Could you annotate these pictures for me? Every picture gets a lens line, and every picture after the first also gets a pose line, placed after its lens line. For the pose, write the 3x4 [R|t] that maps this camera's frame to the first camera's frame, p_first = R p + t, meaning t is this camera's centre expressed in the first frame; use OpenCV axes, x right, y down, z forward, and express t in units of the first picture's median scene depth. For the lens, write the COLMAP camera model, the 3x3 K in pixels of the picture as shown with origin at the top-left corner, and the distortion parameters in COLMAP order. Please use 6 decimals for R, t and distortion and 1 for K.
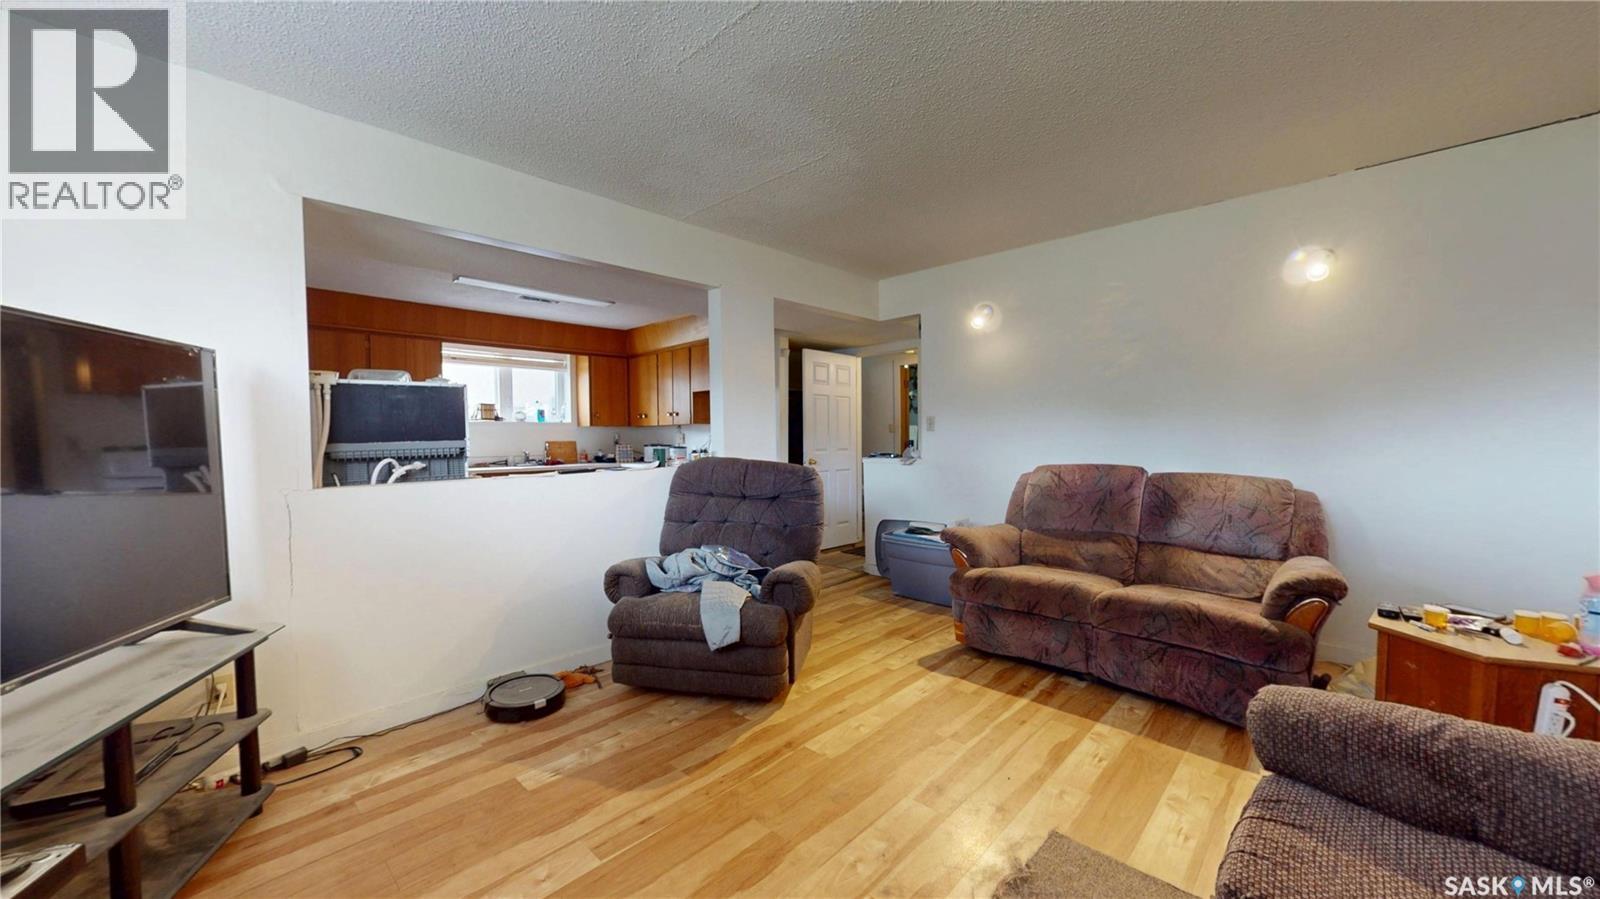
lens RADIAL K [[584.8, 0, 802.9], [0, 584.8, 452.8], [0, 0, 1]] dist [0.001264, 0.000032]
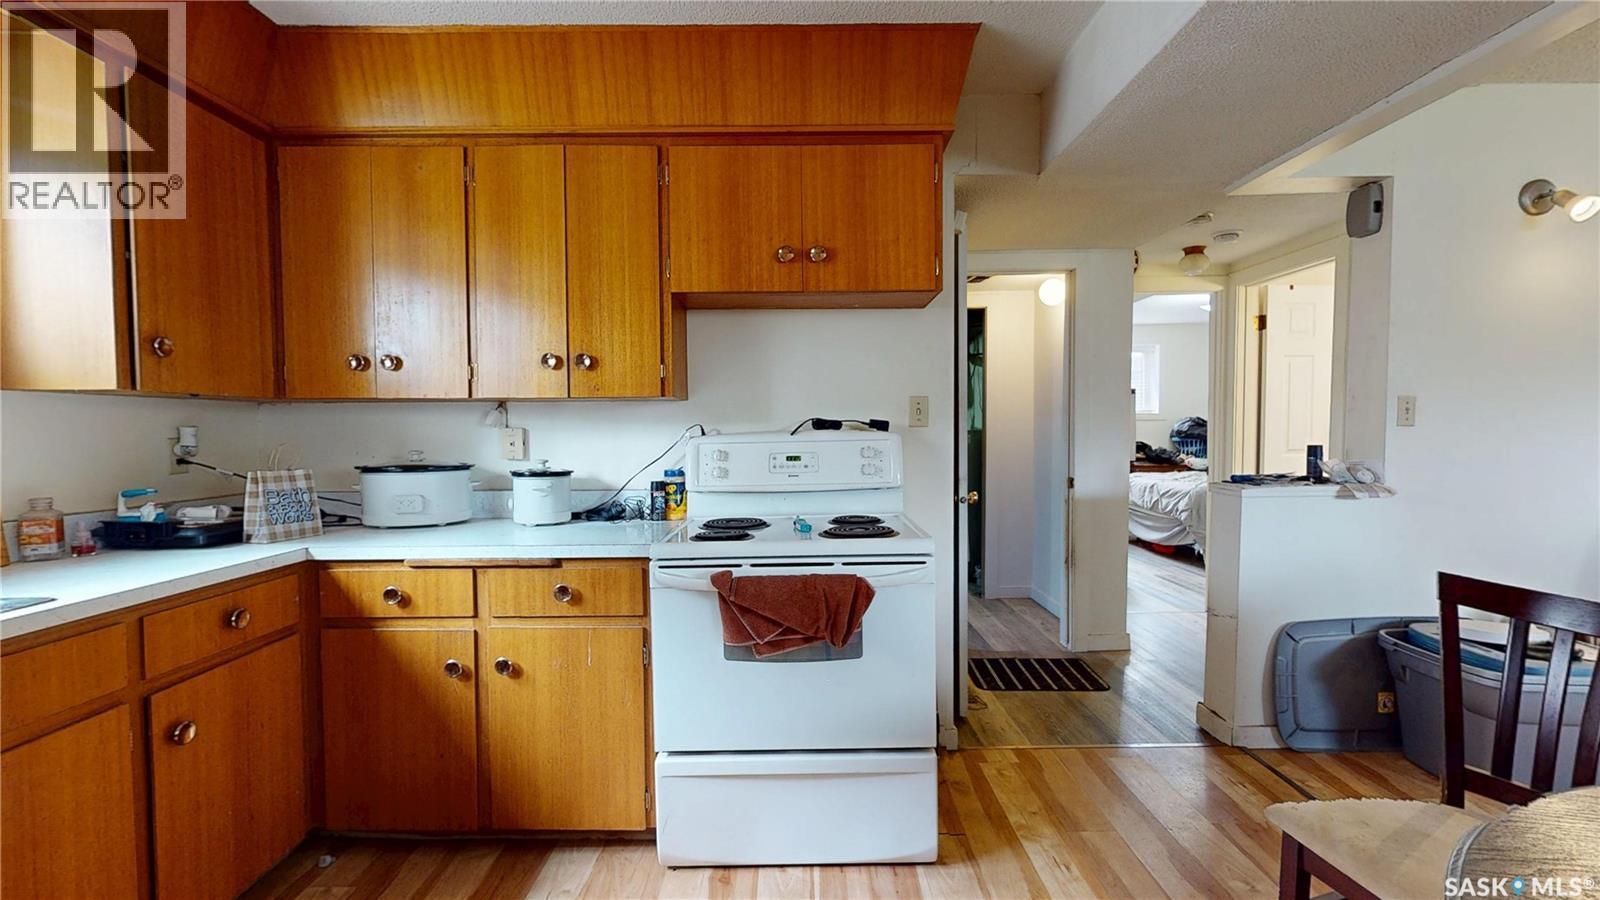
lens RADIAL K [[664.4, 0, 800.5], [0, 664.4, 453.0], [0, 0, 1]] dist [-0.002151, 0.000300]
pose [[0.722783, -0.018194, 0.690836, -0.903581], [0.017564, 0.999814, 0.007955, -0.050773], [-0.690852, 0.006384, 0.722968, 1.663142]]
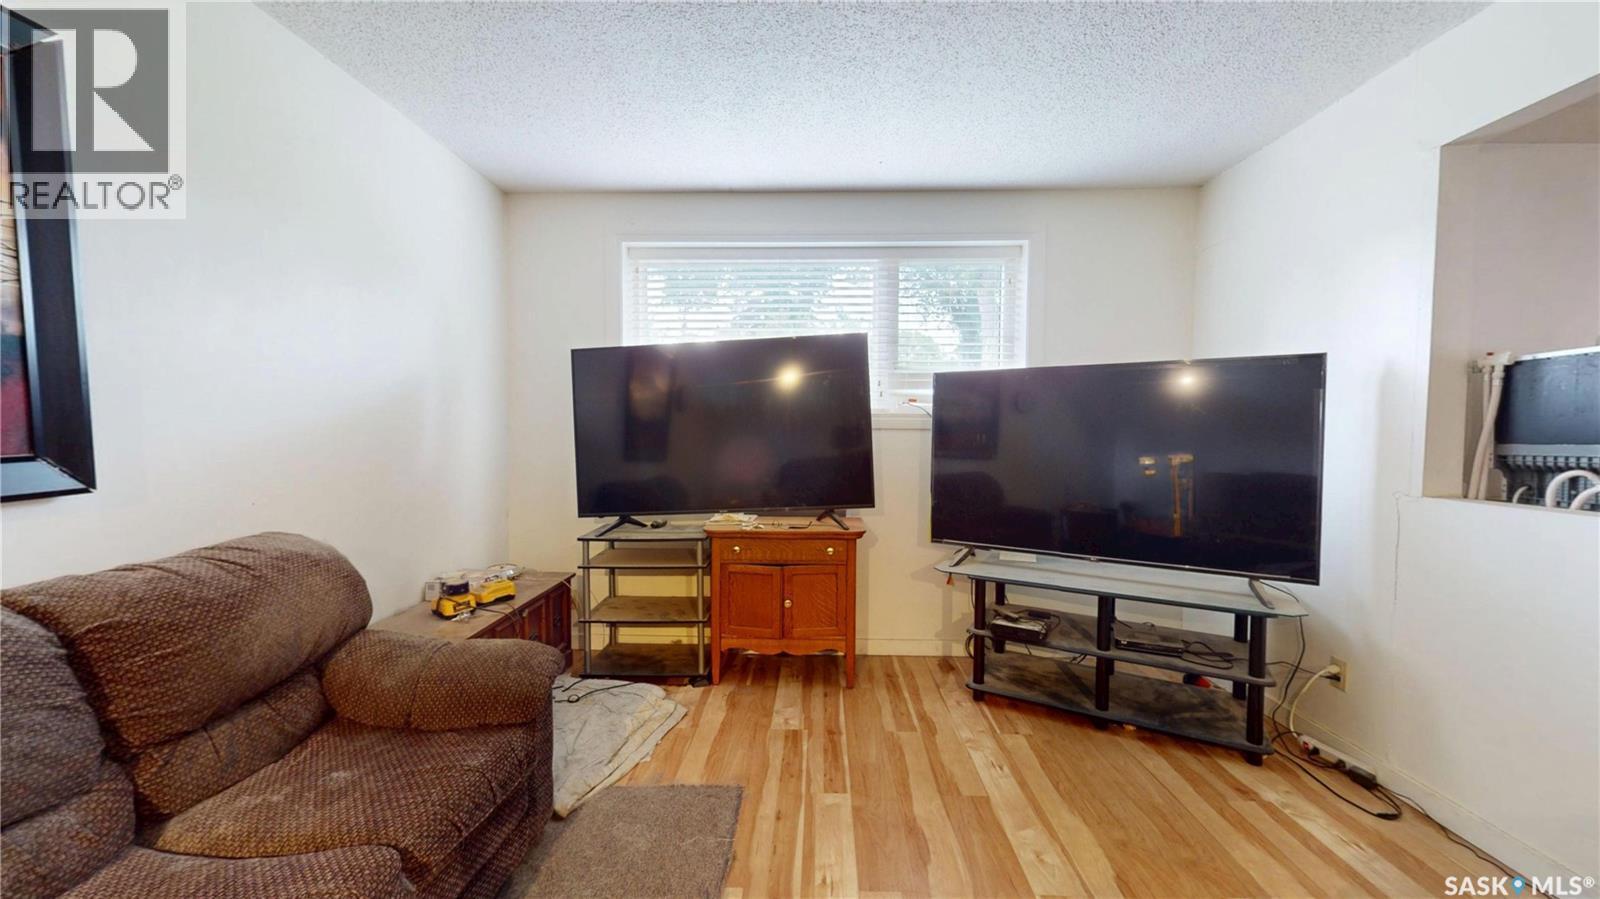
lens RADIAL K [[588.2, 0, 799.3], [0, 588.2, 450.6], [0, 0, 1]] dist [0.001999, -0.000032]
pose [[-0.752067, 0.031444, -0.658336, 0.335334], [-0.017455, 0.997561, 0.067586, -0.038122], [0.658855, 0.062320, -0.749684, 0.885277]]
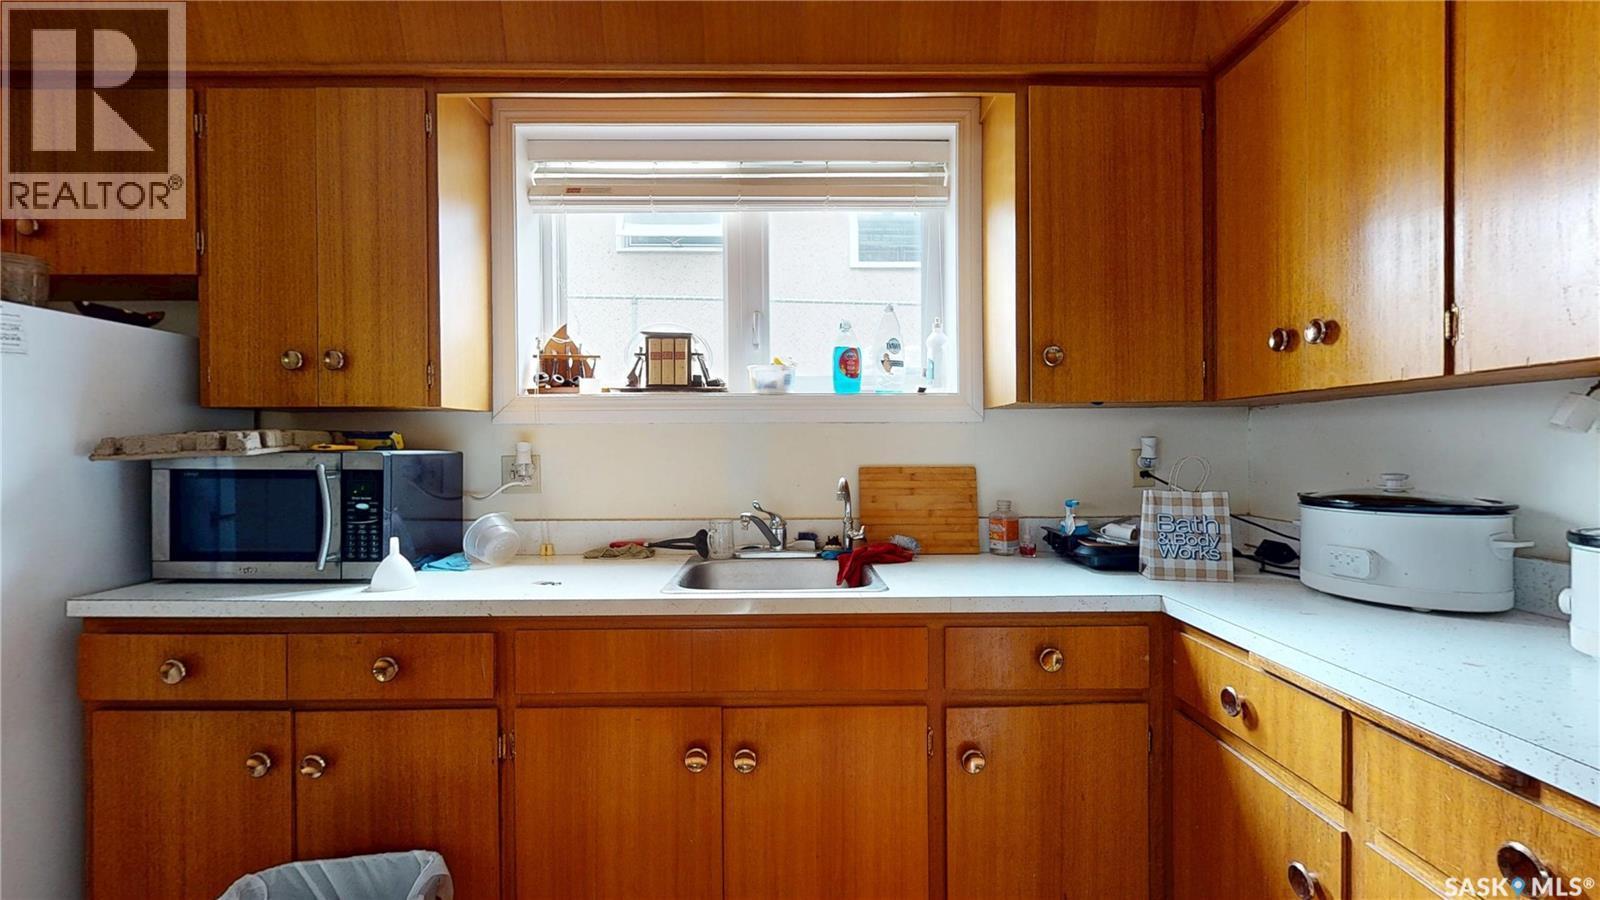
lens RADIAL K [[664.4, 0, 800.5], [0, 664.4, 453.0], [0, 0, 1]] dist [-0.002151, 0.000300]
pose [[0.695488, 0.010793, -0.718457, -0.613229], [-0.021455, 0.999753, -0.005750, -0.058974], [0.718217, 0.019413, 0.695548, 1.957995]]
